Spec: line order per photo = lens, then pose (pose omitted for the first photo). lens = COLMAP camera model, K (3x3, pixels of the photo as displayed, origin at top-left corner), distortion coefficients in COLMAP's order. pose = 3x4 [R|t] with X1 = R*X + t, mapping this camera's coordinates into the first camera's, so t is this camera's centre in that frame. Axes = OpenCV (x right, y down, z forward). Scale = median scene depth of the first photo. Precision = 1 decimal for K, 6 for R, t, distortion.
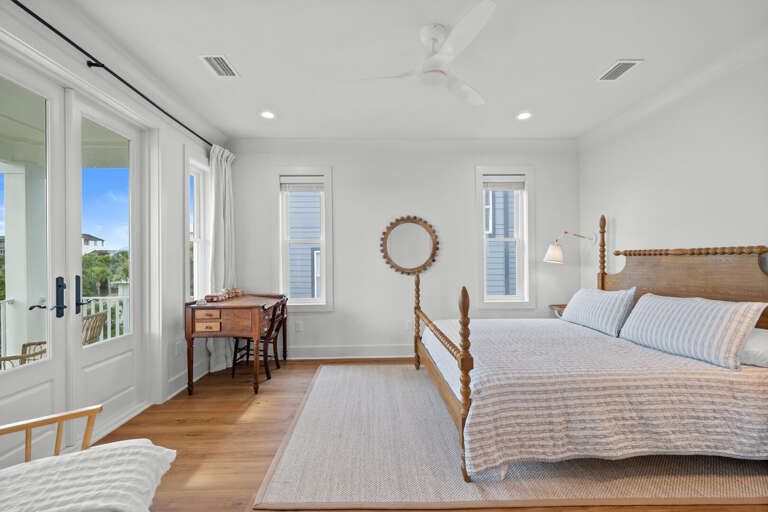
lens RADIAL K [[341.5, 0, 383.3], [0, 341.5, 258.5], [0, 0, 1]] dist [0.000875, 0.000677]
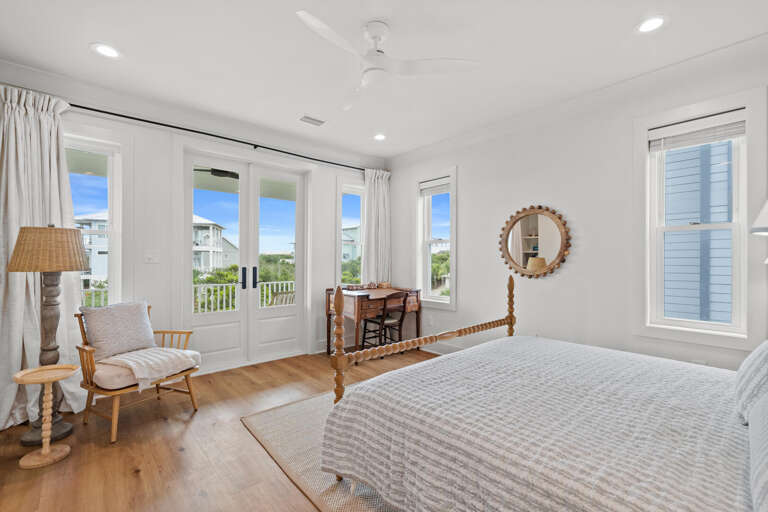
lens RADIAL K [[341.5, 0, 379.1], [0, 341.5, 257.6], [0, 0, 1]] dist [0.000875, 0.000677]
pose [[0.635178, 0.003307, -0.772358, 0.535238], [-0.003078, 0.999994, 0.001751, -0.001643], [0.772359, 0.001265, 0.635184, 0.220425]]
